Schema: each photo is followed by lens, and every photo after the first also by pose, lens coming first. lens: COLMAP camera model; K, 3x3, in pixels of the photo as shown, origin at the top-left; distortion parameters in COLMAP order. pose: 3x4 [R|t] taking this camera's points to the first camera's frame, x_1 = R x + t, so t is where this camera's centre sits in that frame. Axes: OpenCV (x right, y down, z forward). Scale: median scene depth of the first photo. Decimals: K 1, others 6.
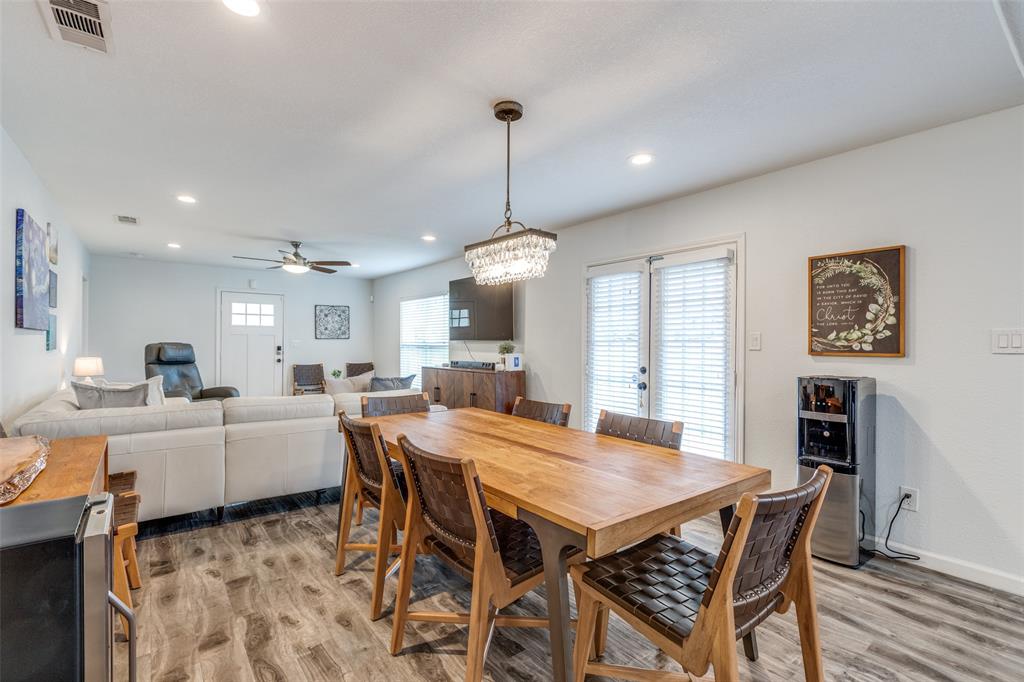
lens RADIAL K [[457.7, 0, 513.2], [0, 457.7, 341.5], [0, 0, 1]] dist [0.001189, -0.000119]
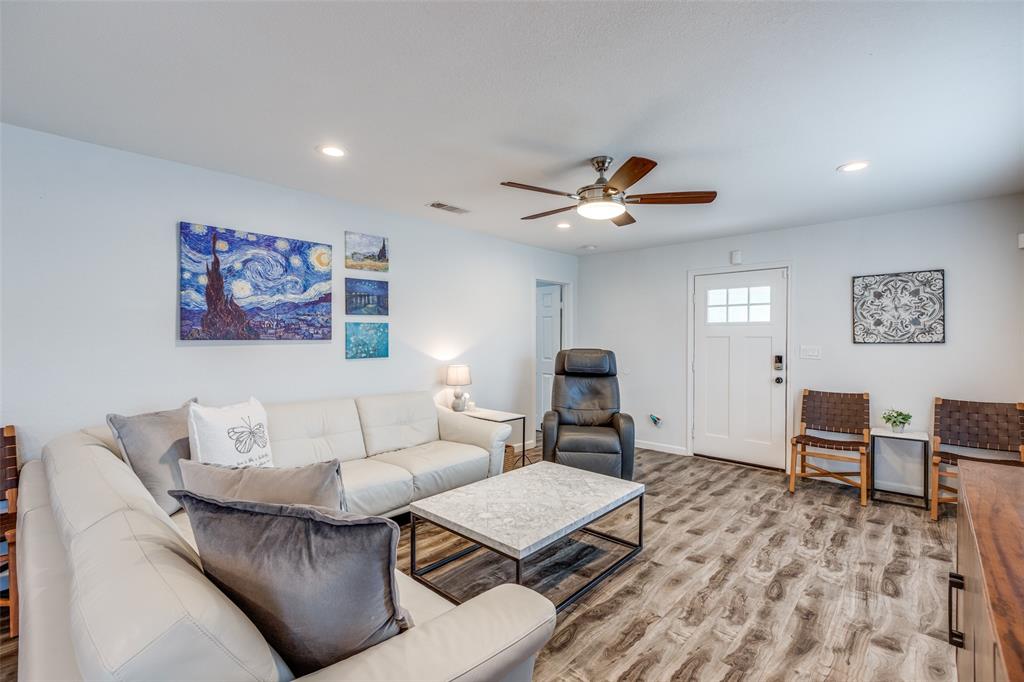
lens RADIAL K [[457.7, 0, 511.3], [0, 457.7, 342.4], [0, 0, 1]] dist [0.001189, -0.000119]
pose [[0.156150, 0.004676, -0.987722, 0.011841], [0.001117, 0.999987, 0.004910, -0.010071], [0.987733, -0.001870, 0.156142, 0.571628]]
